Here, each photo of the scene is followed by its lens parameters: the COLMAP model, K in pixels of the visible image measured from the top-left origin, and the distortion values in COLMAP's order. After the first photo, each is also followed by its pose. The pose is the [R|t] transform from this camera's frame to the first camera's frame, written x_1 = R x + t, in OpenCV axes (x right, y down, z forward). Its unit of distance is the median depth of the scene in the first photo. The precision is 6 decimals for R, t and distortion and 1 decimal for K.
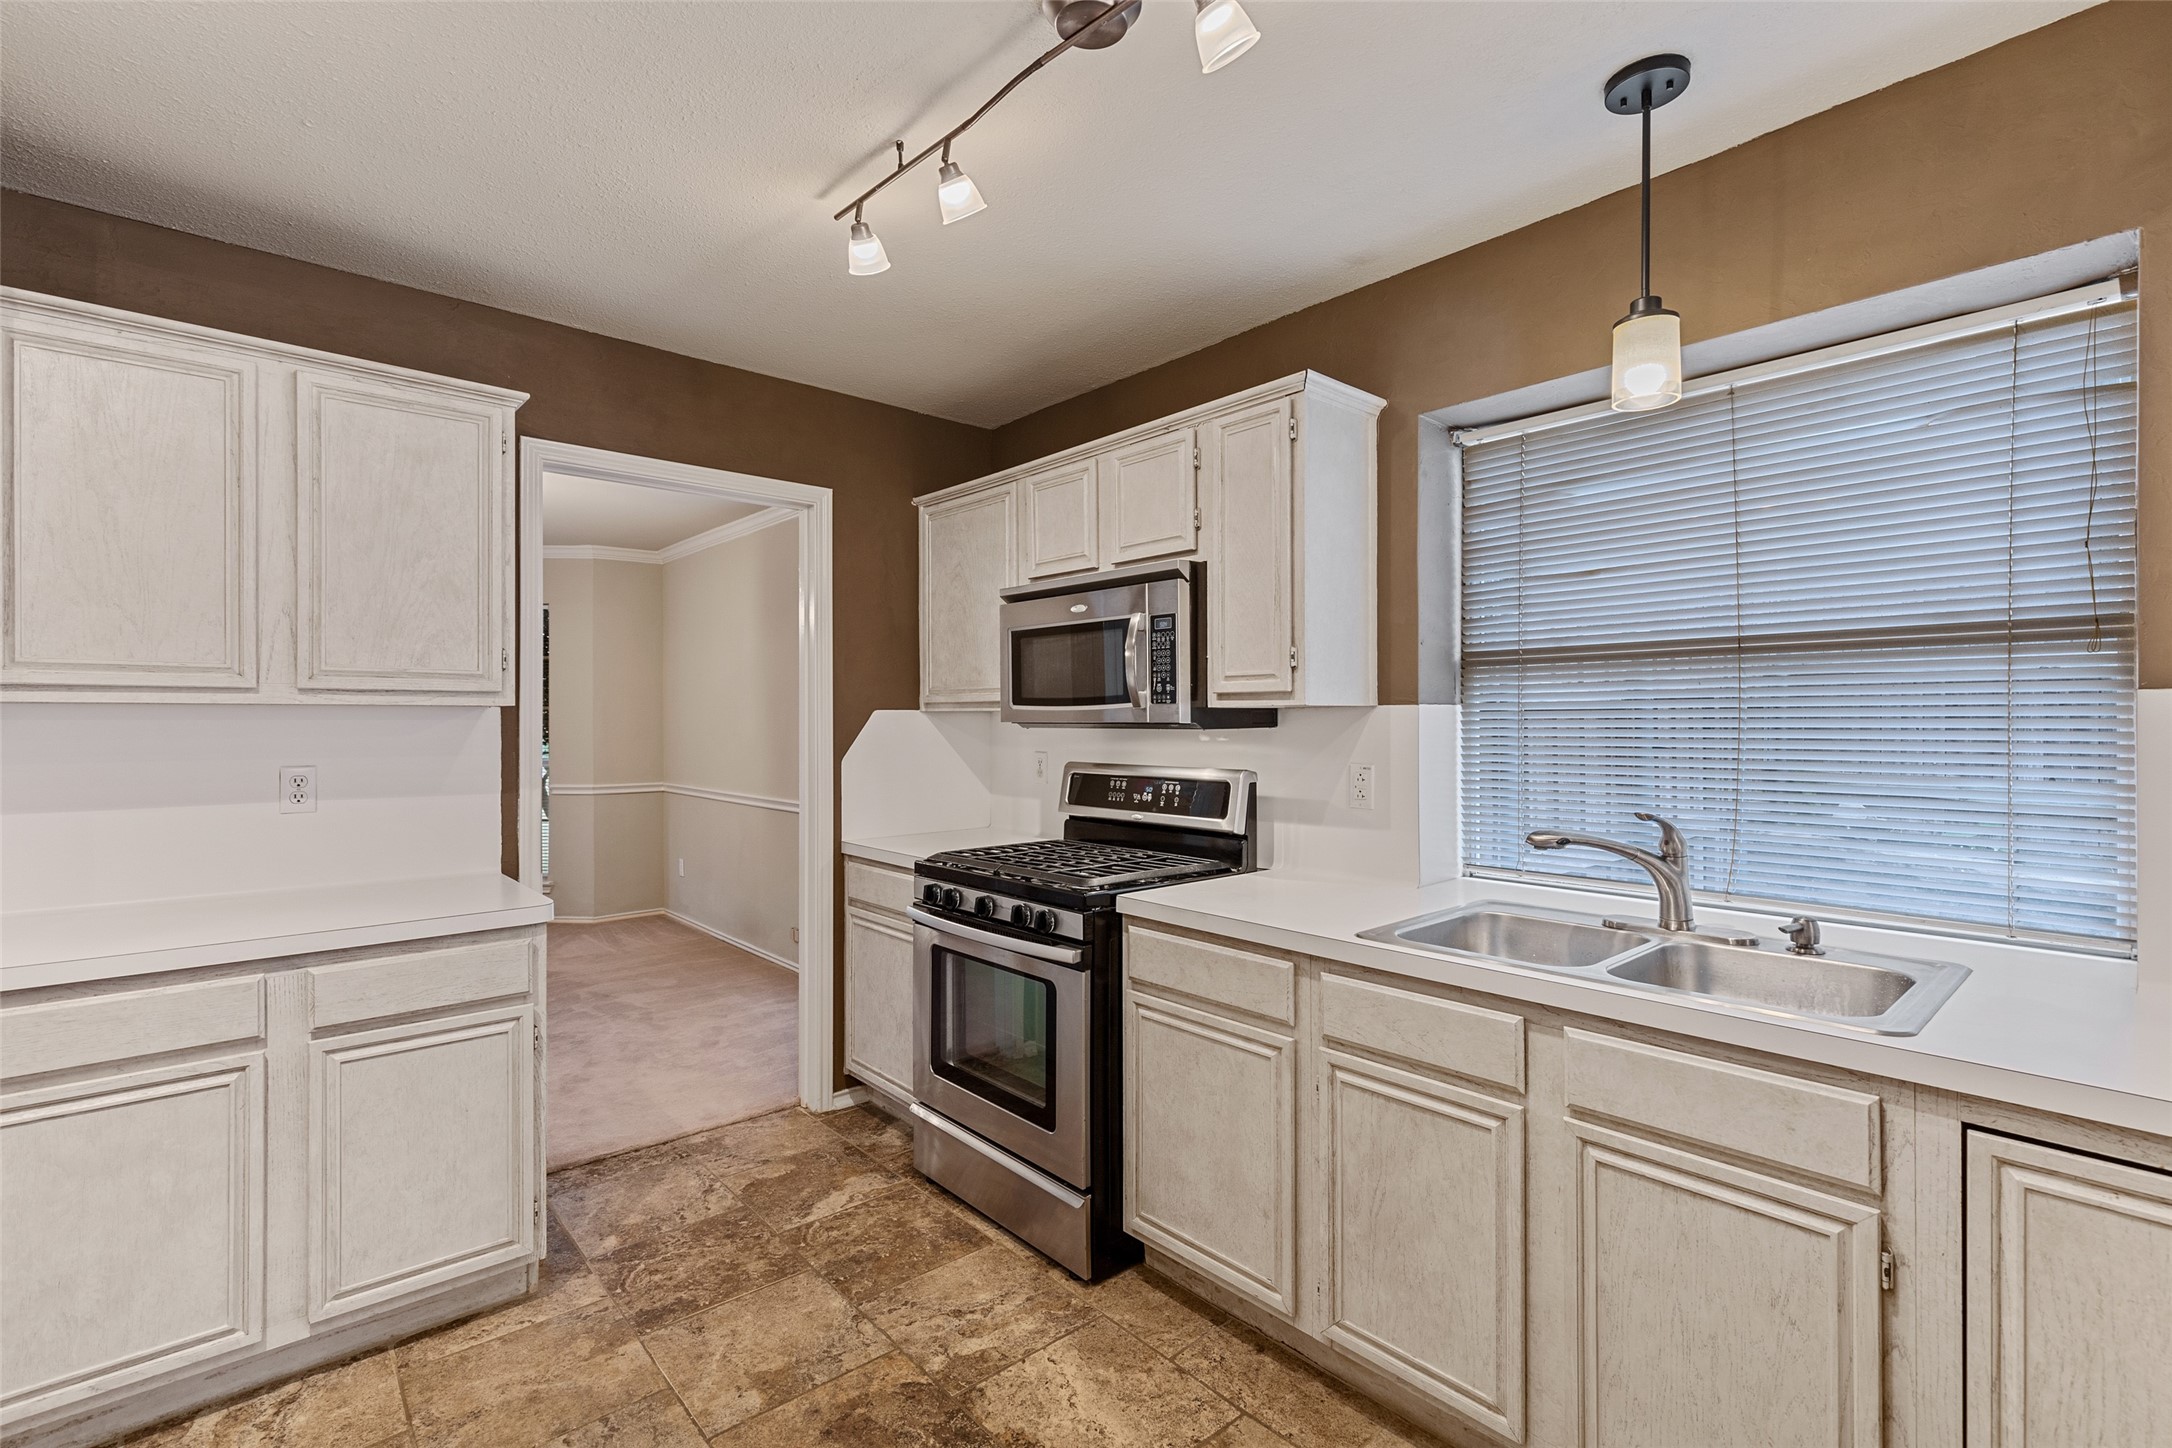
lens RADIAL K [[974.4, 0, 1083.8], [0, 974.4, 723.1], [0, 0, 1]] dist [0.007657, -0.001928]
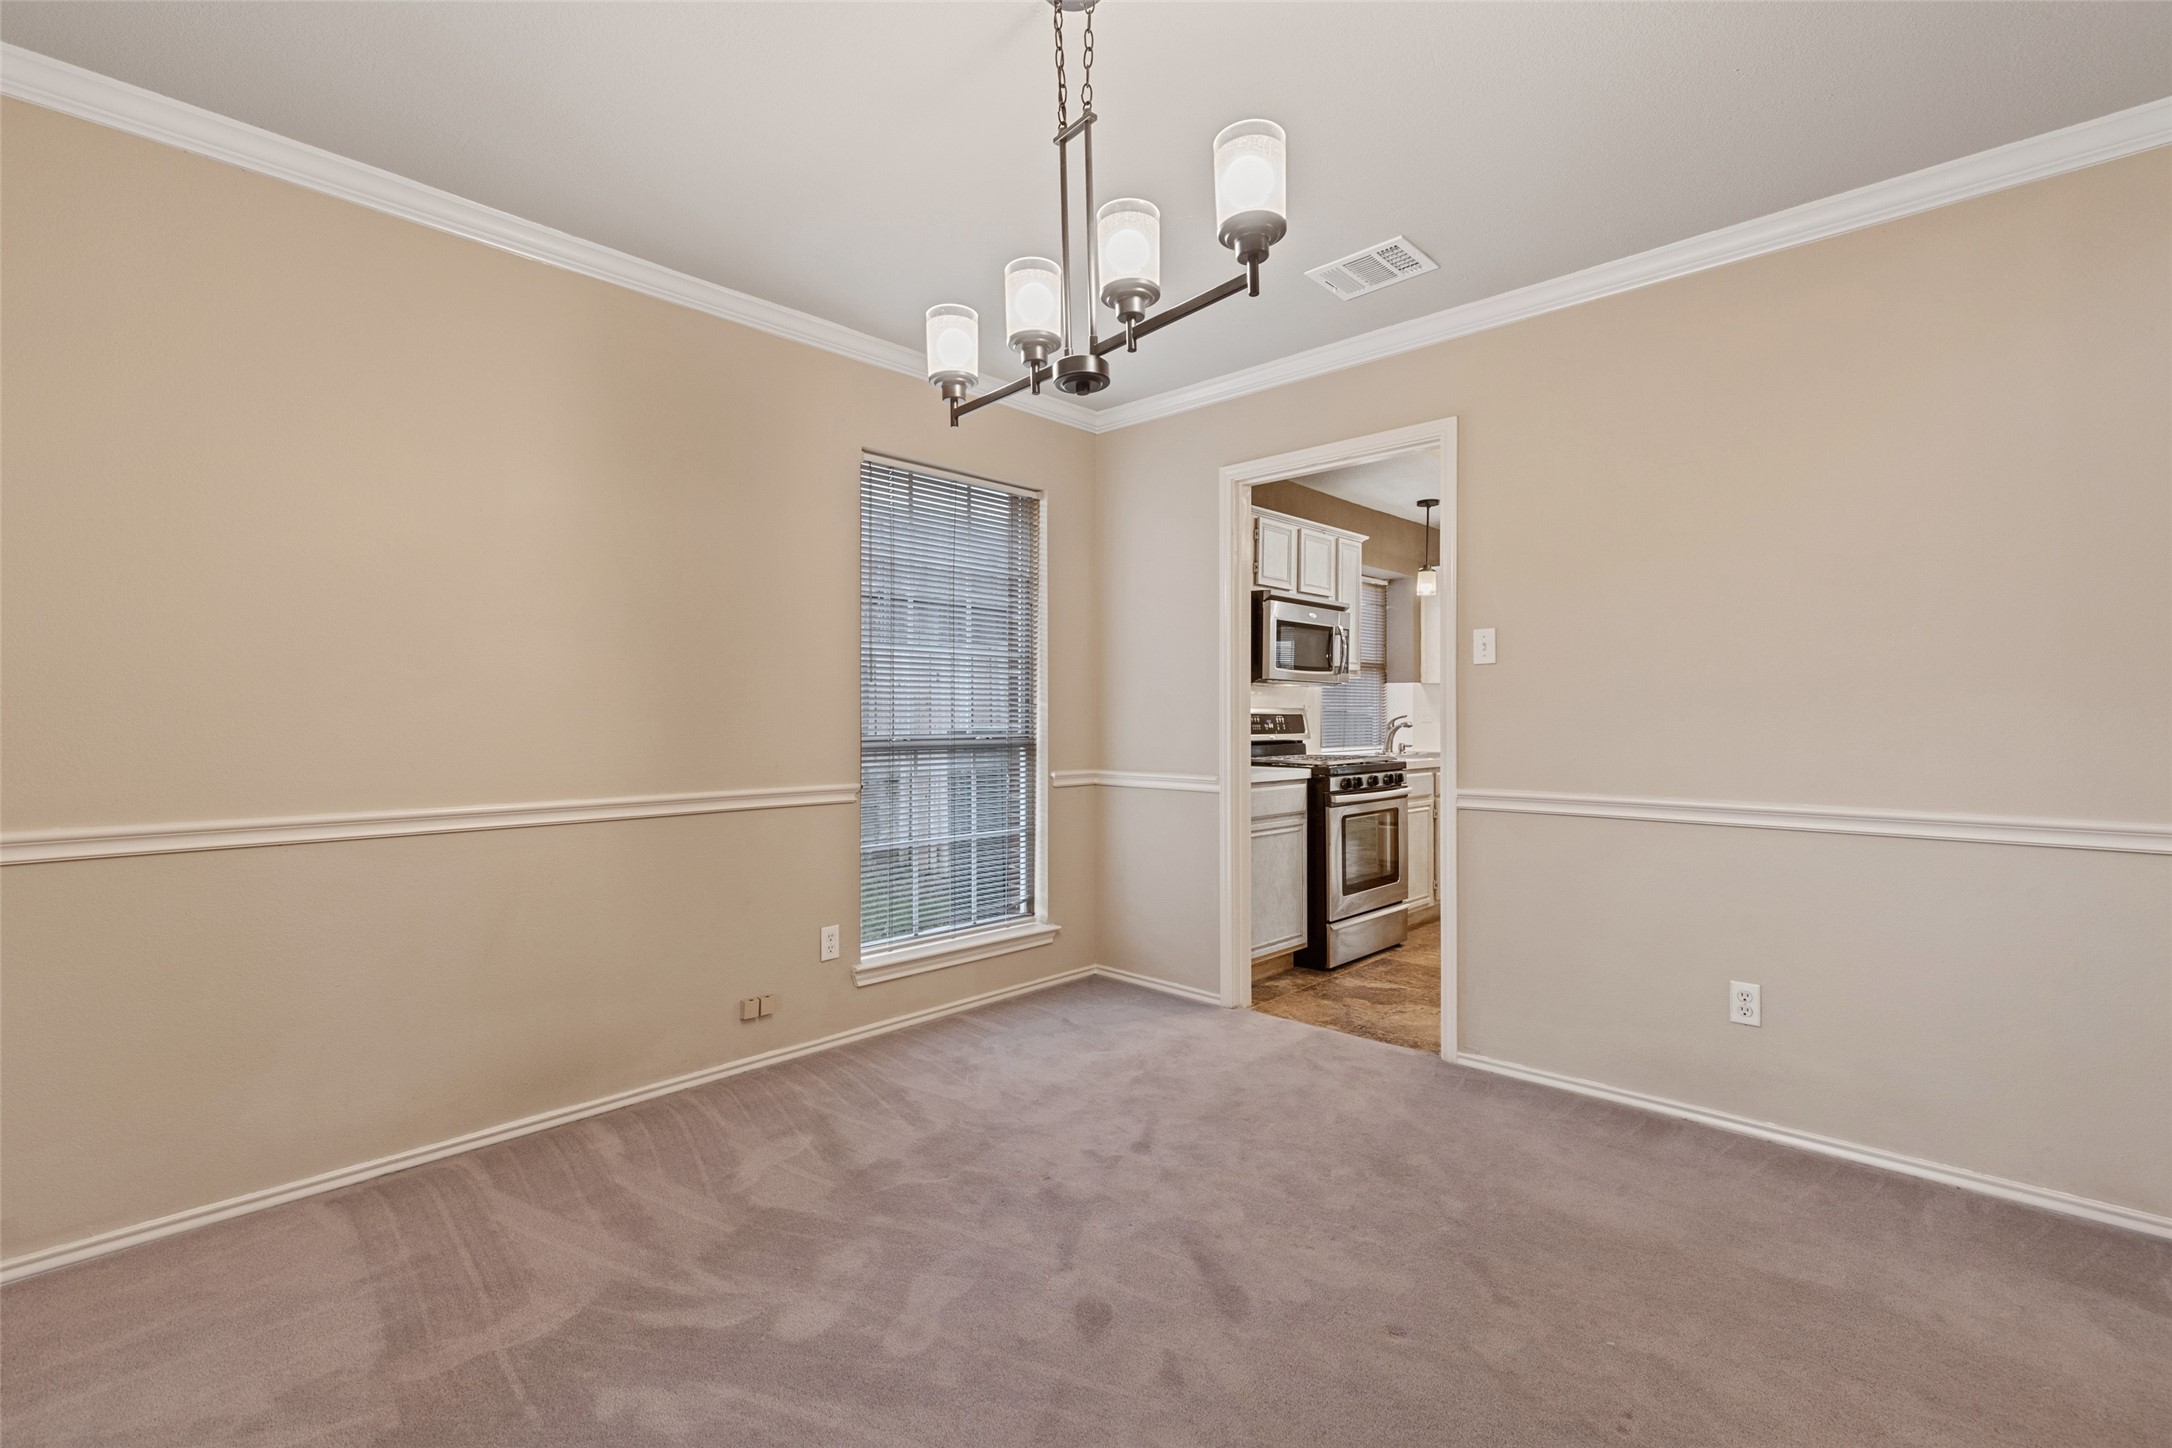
lens RADIAL K [[974.4, 0, 1093.5], [0, 974.4, 703.1], [0, 0, 1]] dist [0.007657, -0.001928]
pose [[-0.091232, 0.008786, 0.995791, -1.991995], [-0.001795, 0.999958, -0.008987, 0.064136], [-0.995828, -0.002607, -0.091213, 1.804469]]
